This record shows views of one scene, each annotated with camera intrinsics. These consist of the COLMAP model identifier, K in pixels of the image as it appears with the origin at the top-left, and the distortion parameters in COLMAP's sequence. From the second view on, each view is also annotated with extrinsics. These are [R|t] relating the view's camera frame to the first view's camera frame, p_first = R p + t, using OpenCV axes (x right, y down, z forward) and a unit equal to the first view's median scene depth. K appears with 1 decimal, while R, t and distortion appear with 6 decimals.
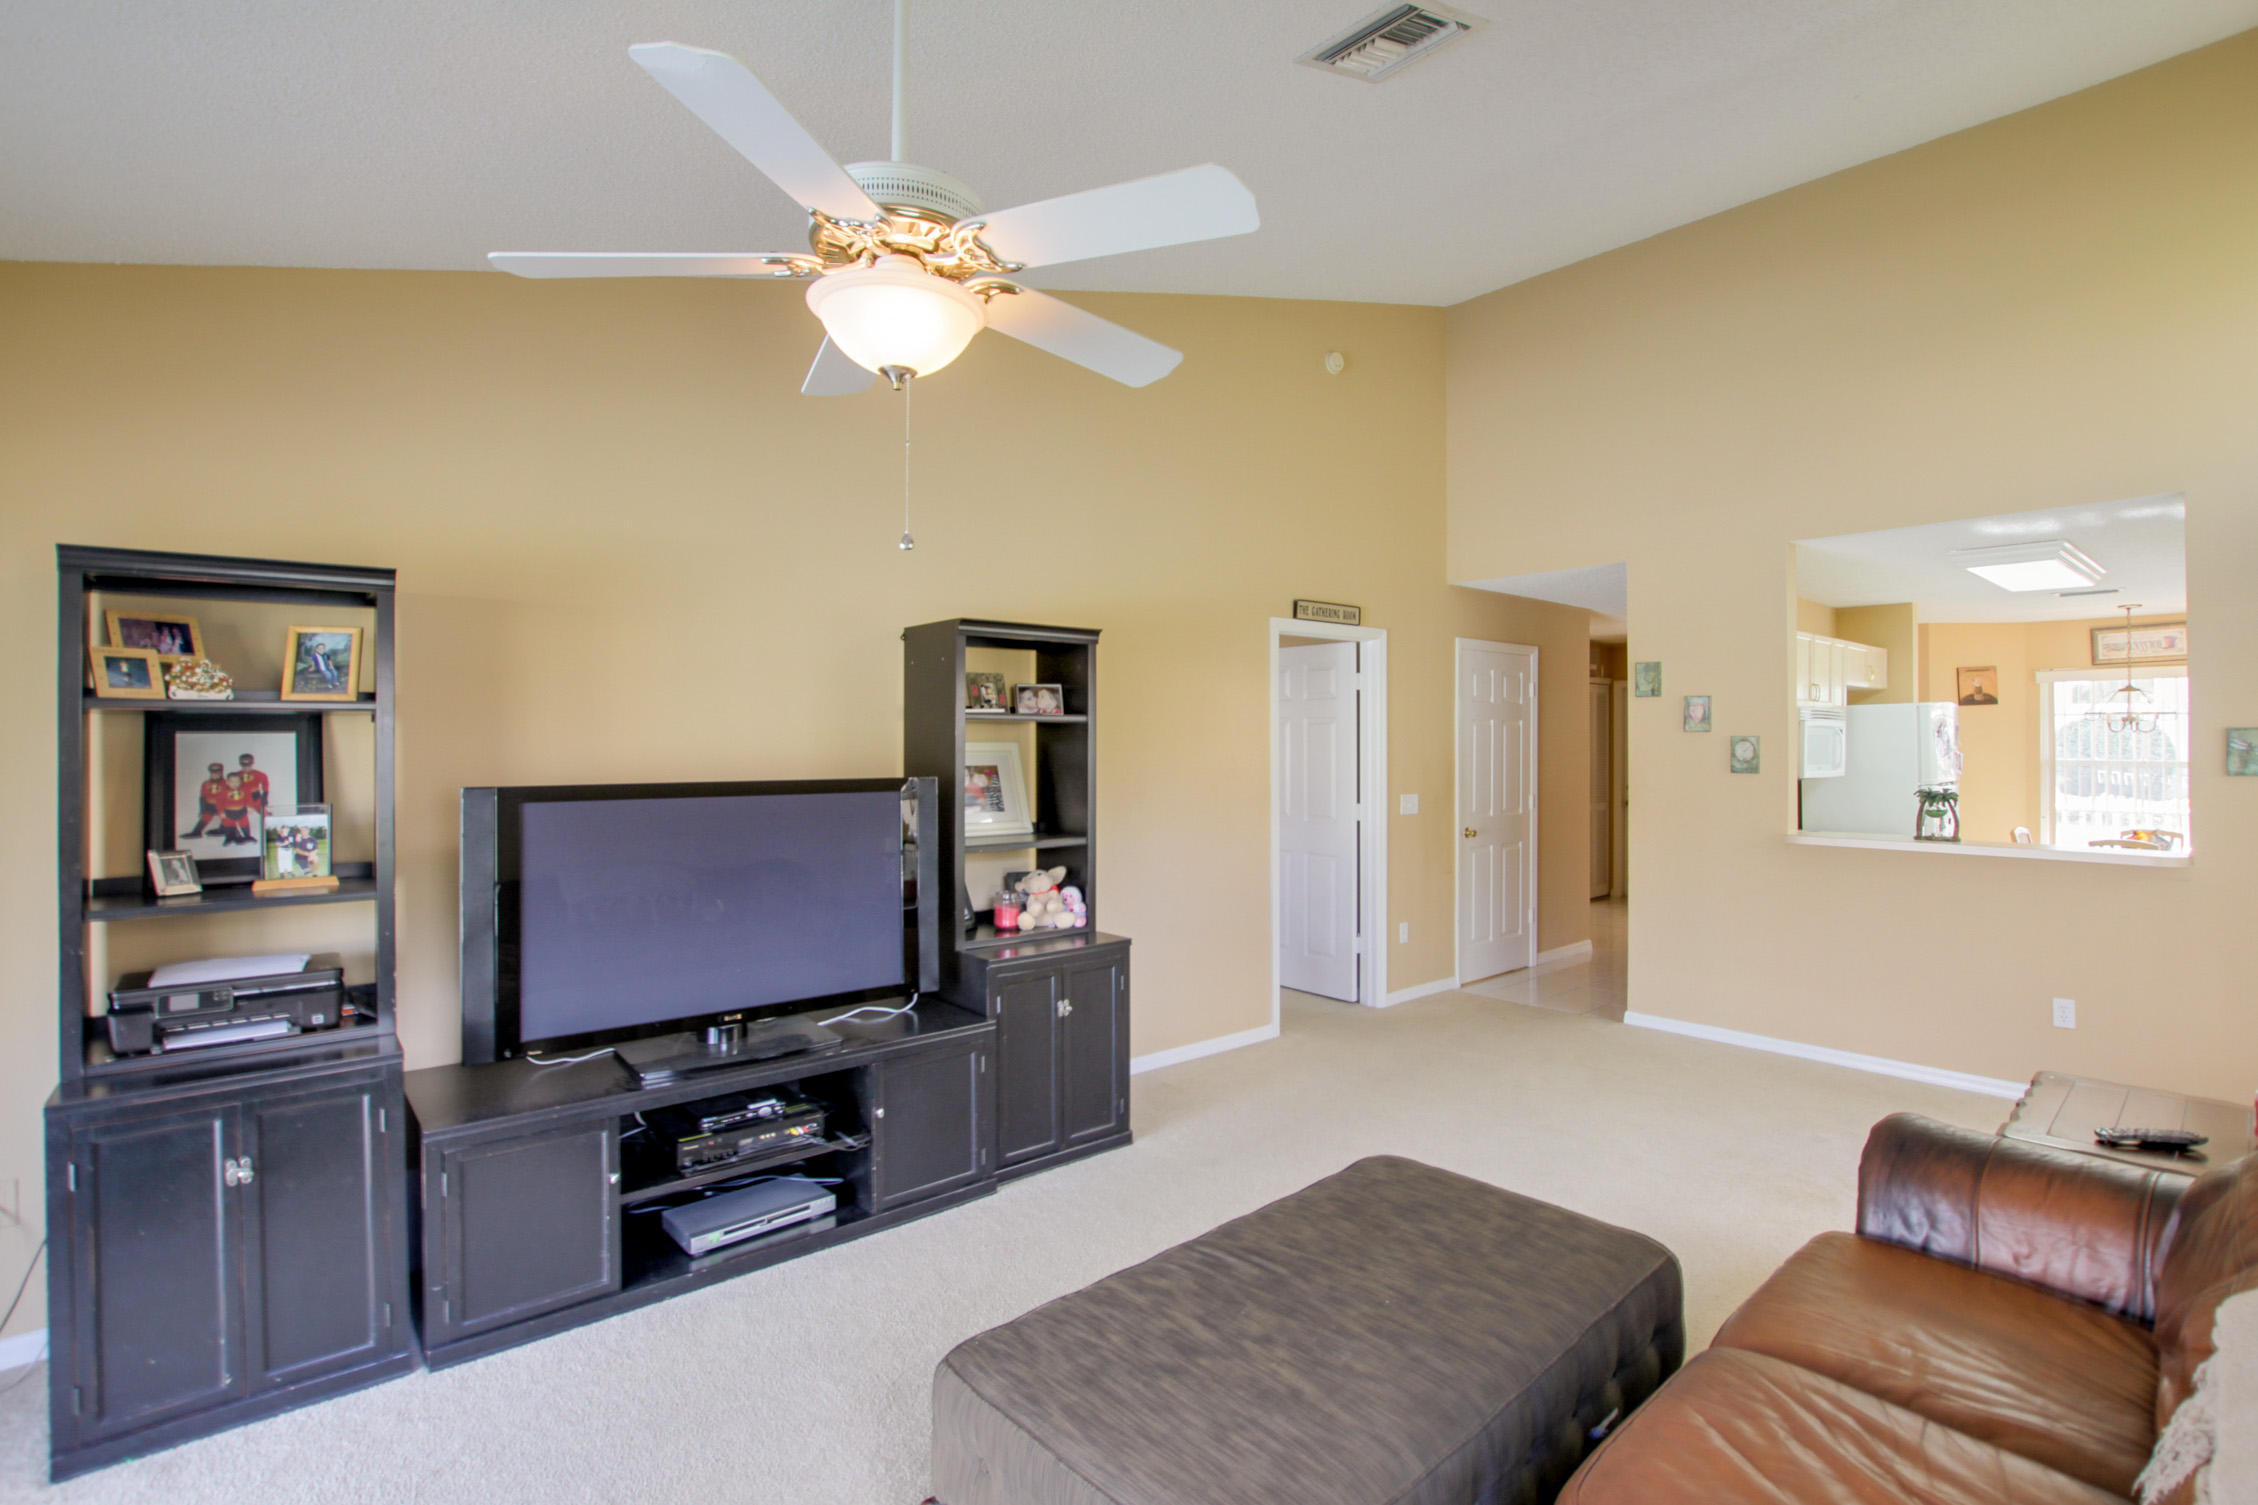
lens RADIAL K [[1066.1, 0, 1143.4], [0, 1066.1, 742.2], [0, 0, 1]] dist [-0.029476, 0.001675]
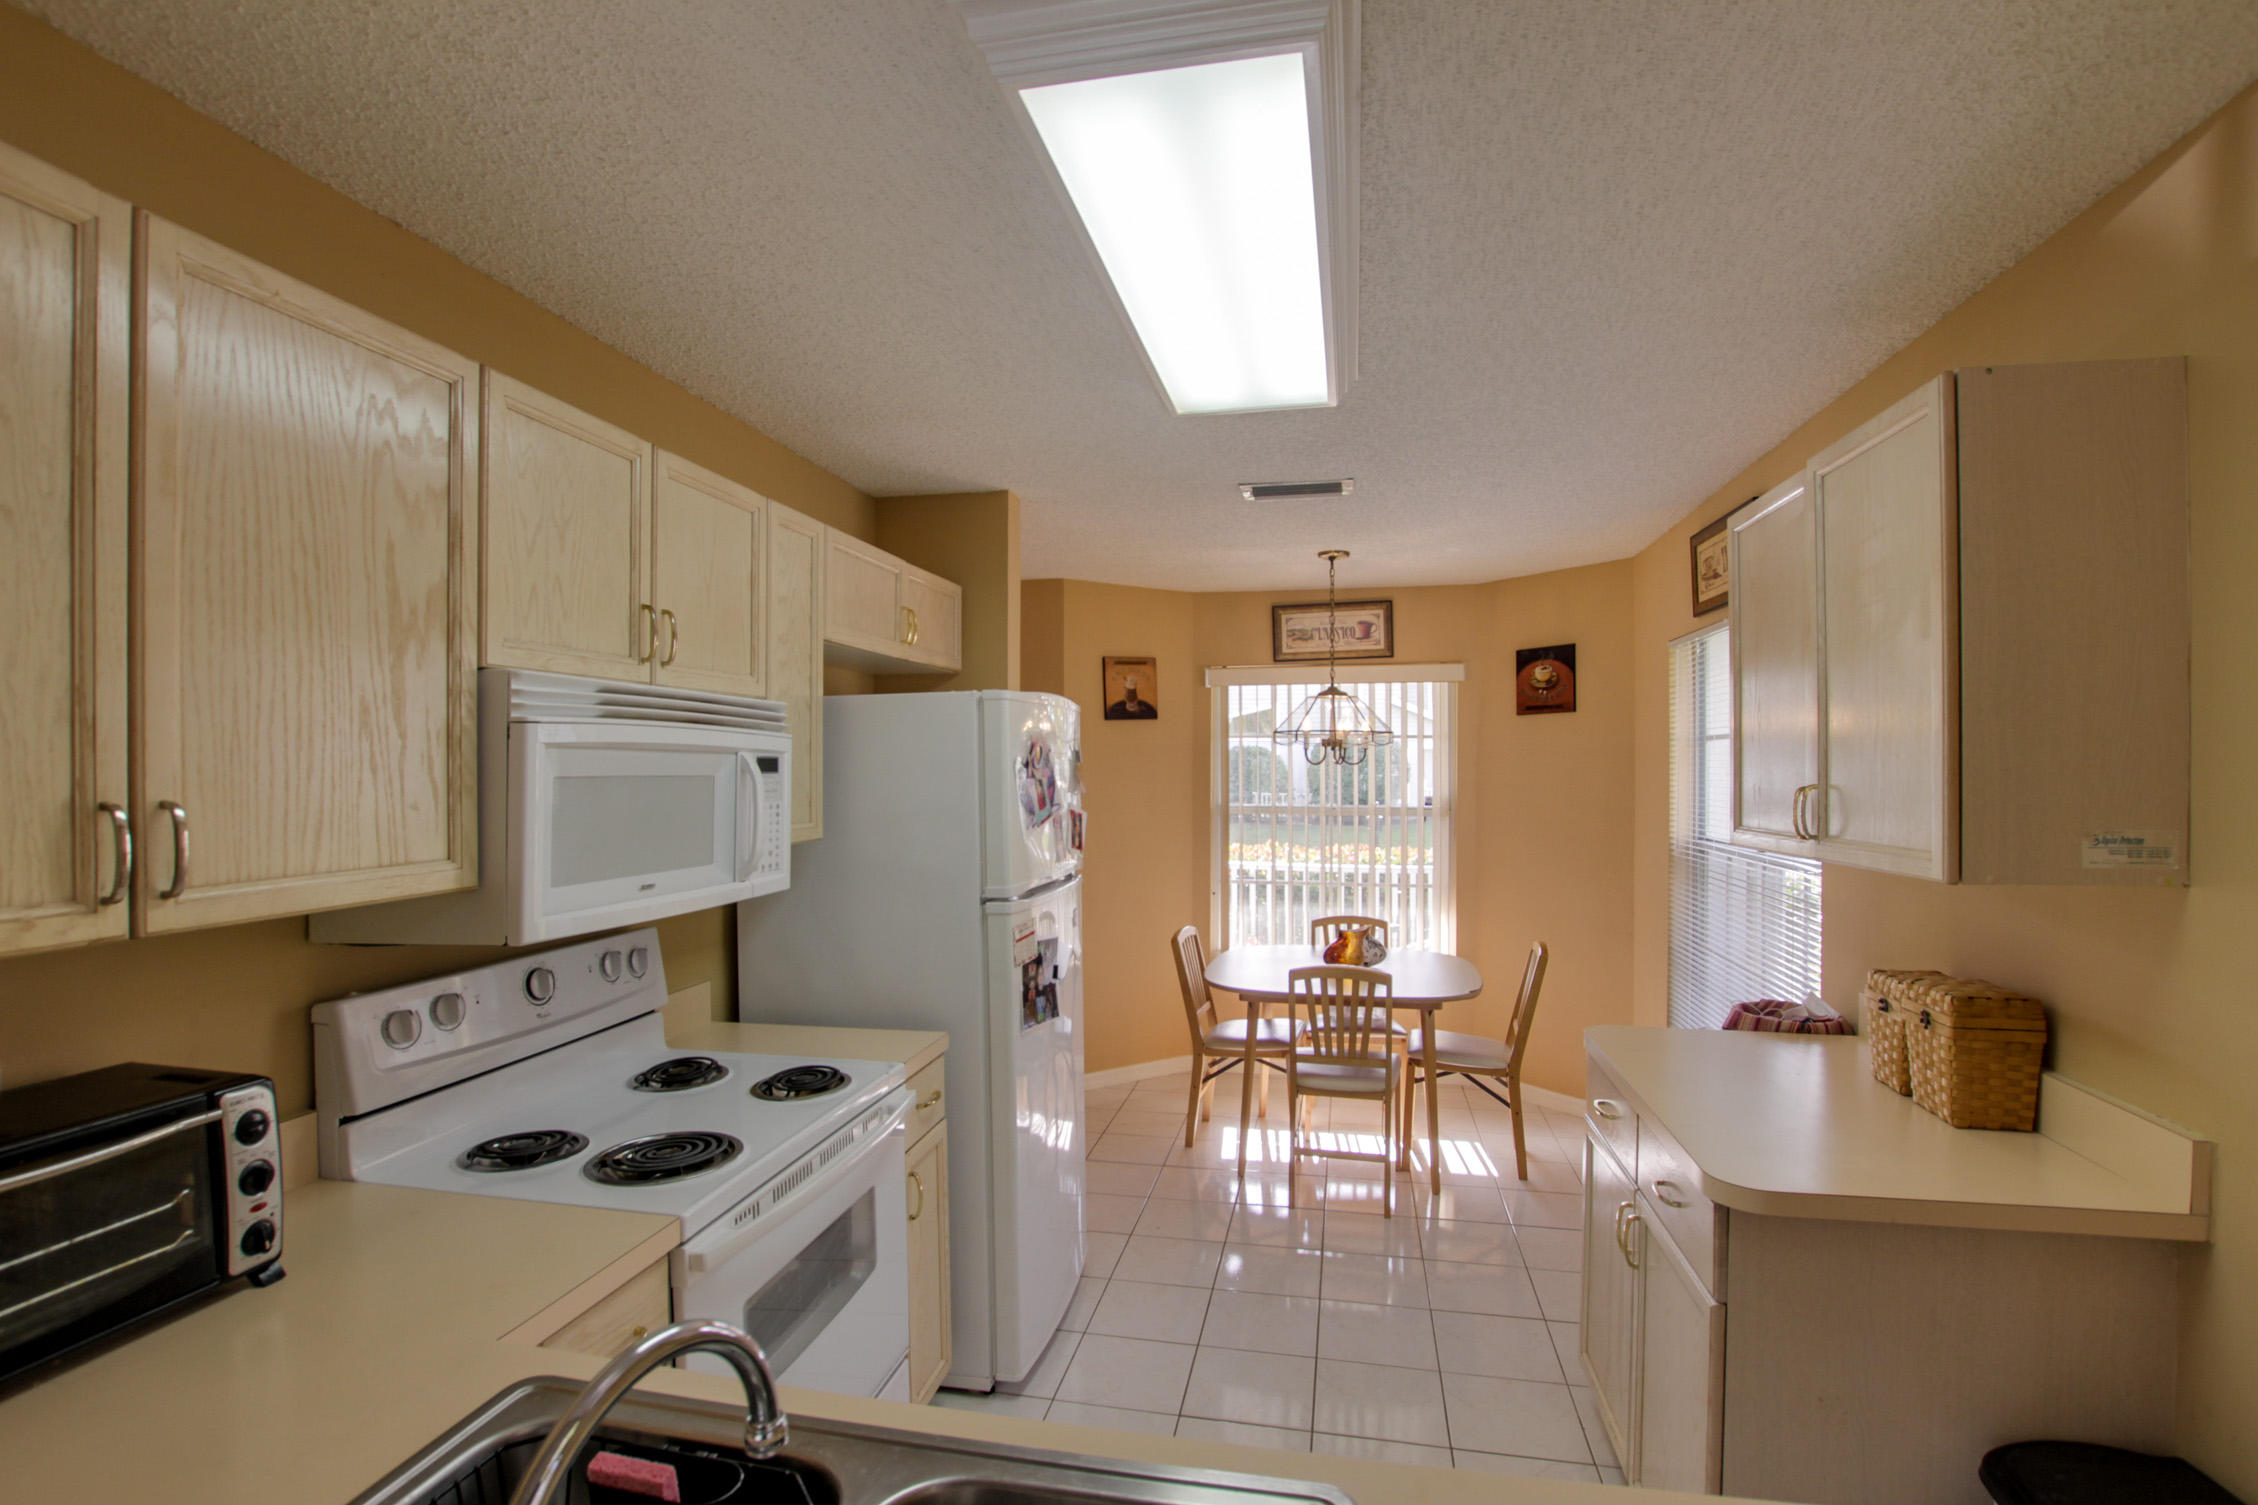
lens RADIAL K [[1066.1, 0, 1128.9], [0, 1066.1, 763.8], [0, 0, 1]] dist [-0.029476, 0.001675]
pose [[0.799018, 0.003831, 0.601295, 0.625309], [-0.001728, 0.999990, -0.004075, -0.010090], [-0.601305, 0.002217, 0.799016, 0.745397]]
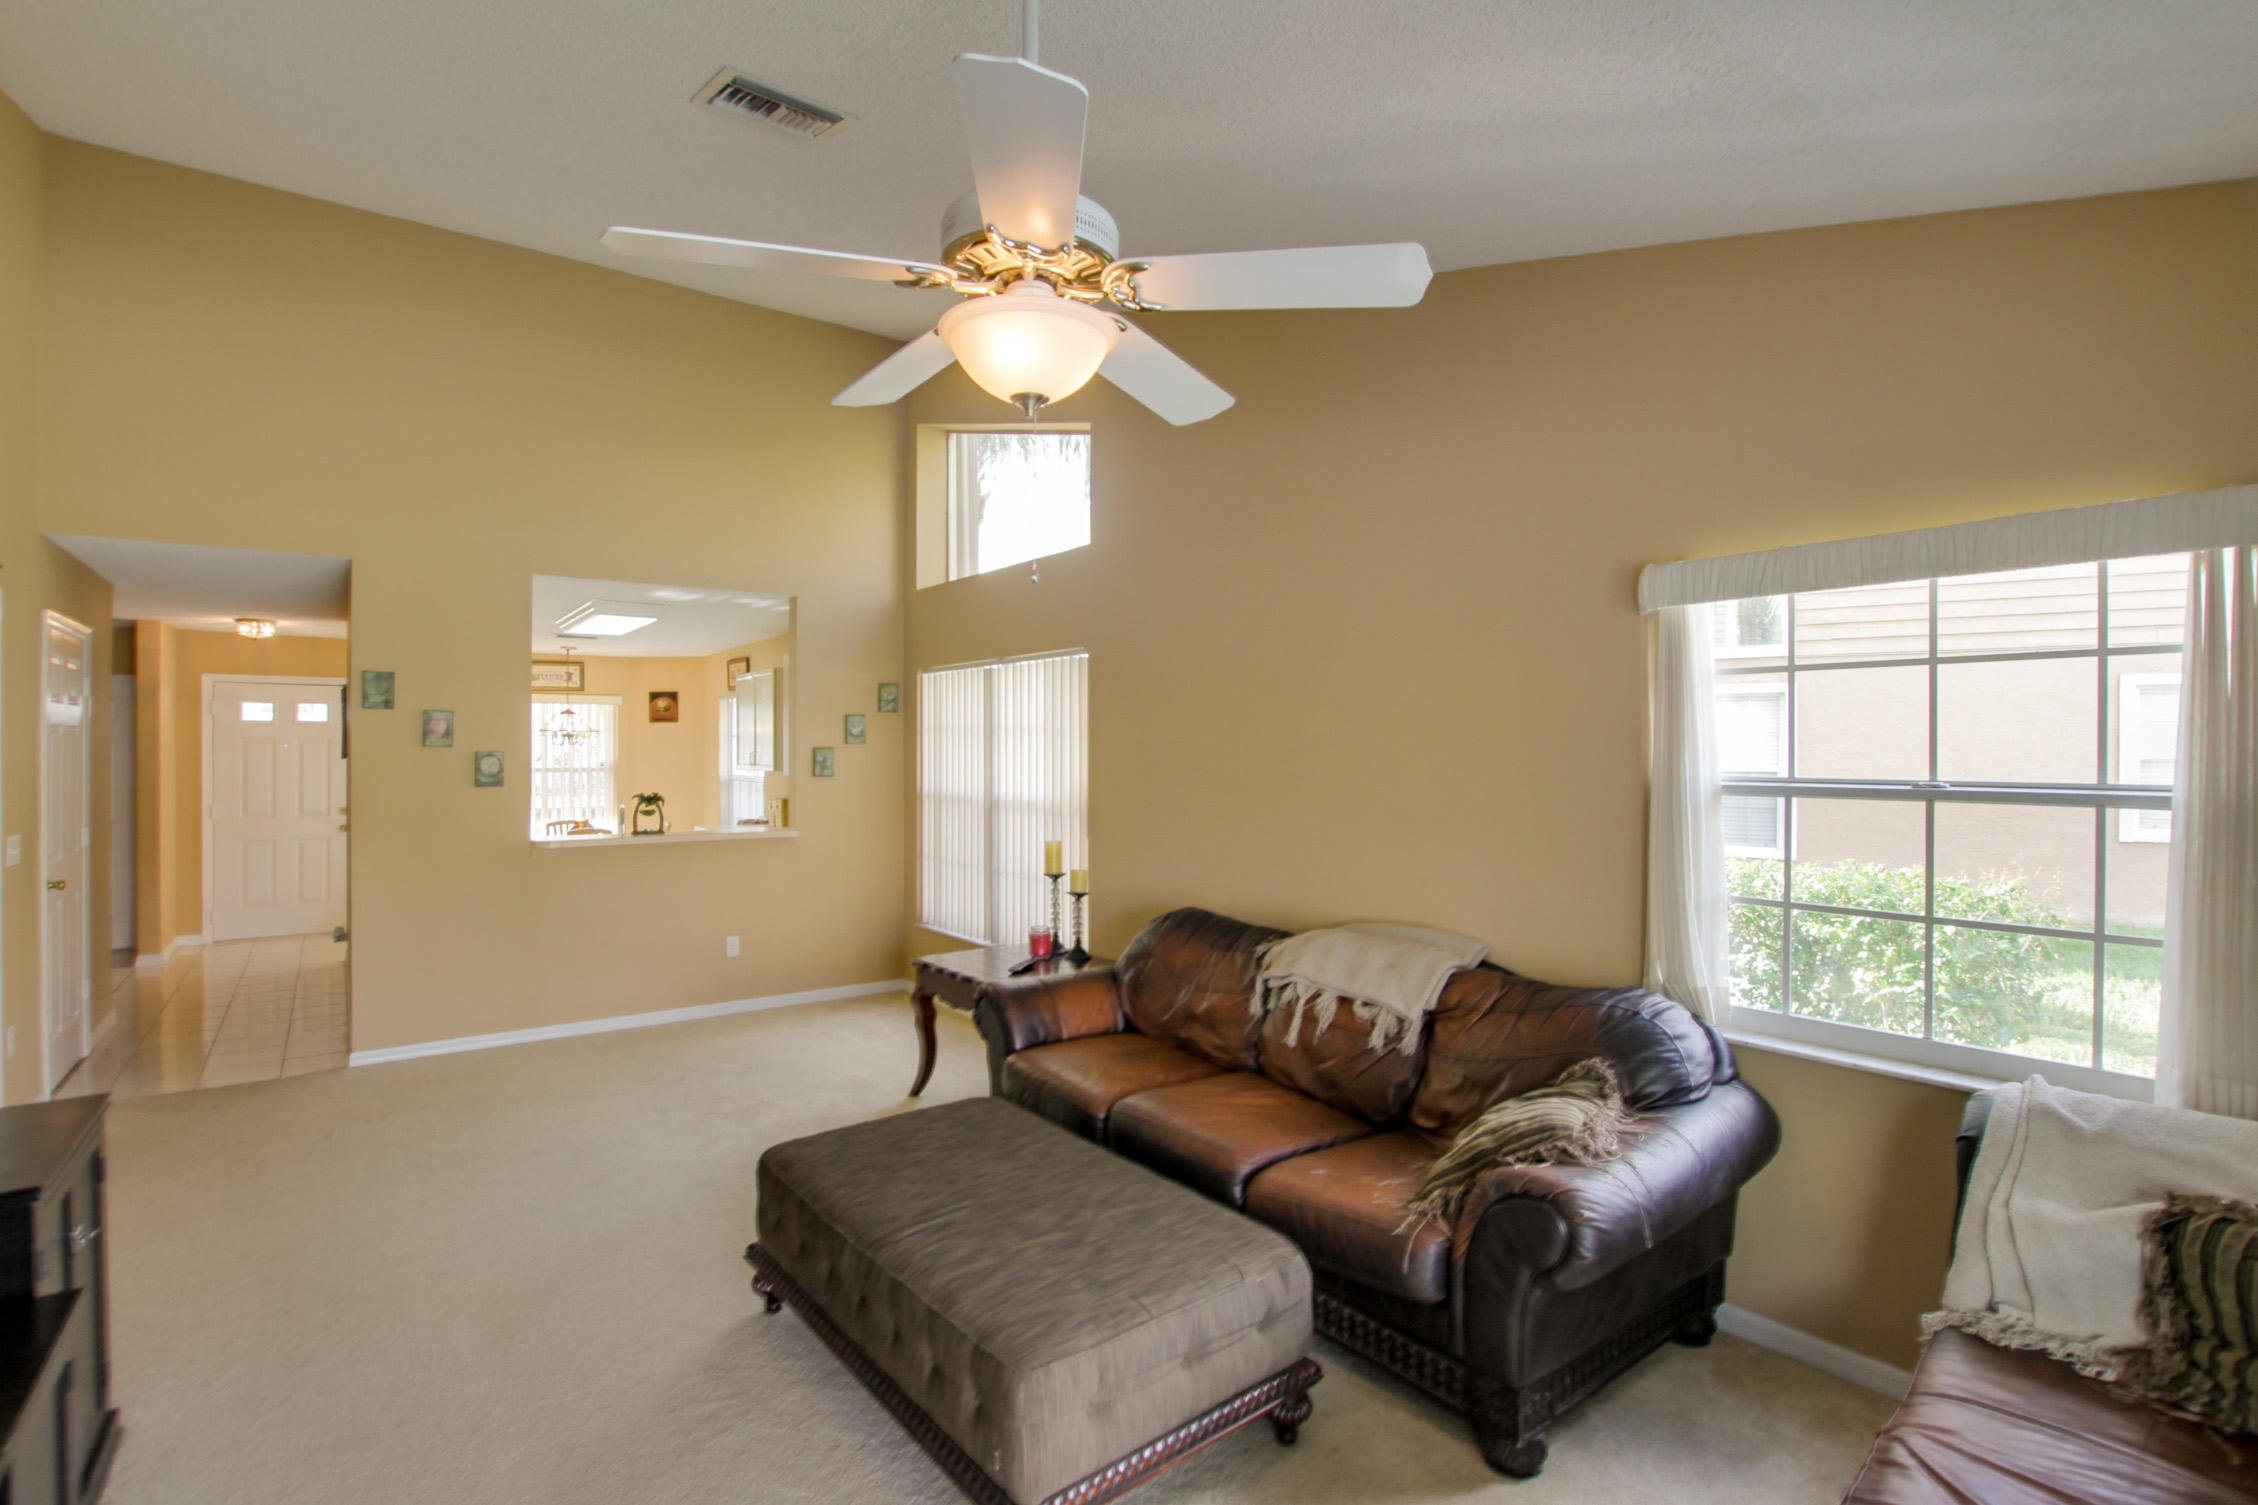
lens RADIAL K [[1066.1, 0, 1132.4], [0, 1066.1, 749.8], [0, 0, 1]] dist [-0.029476, 0.001675]
pose [[0.063798, -0.000748, 0.997963, -0.407937], [-0.000449, 1.000000, 0.000778, -0.007672], [-0.997963, -0.000498, 0.063798, 0.281018]]
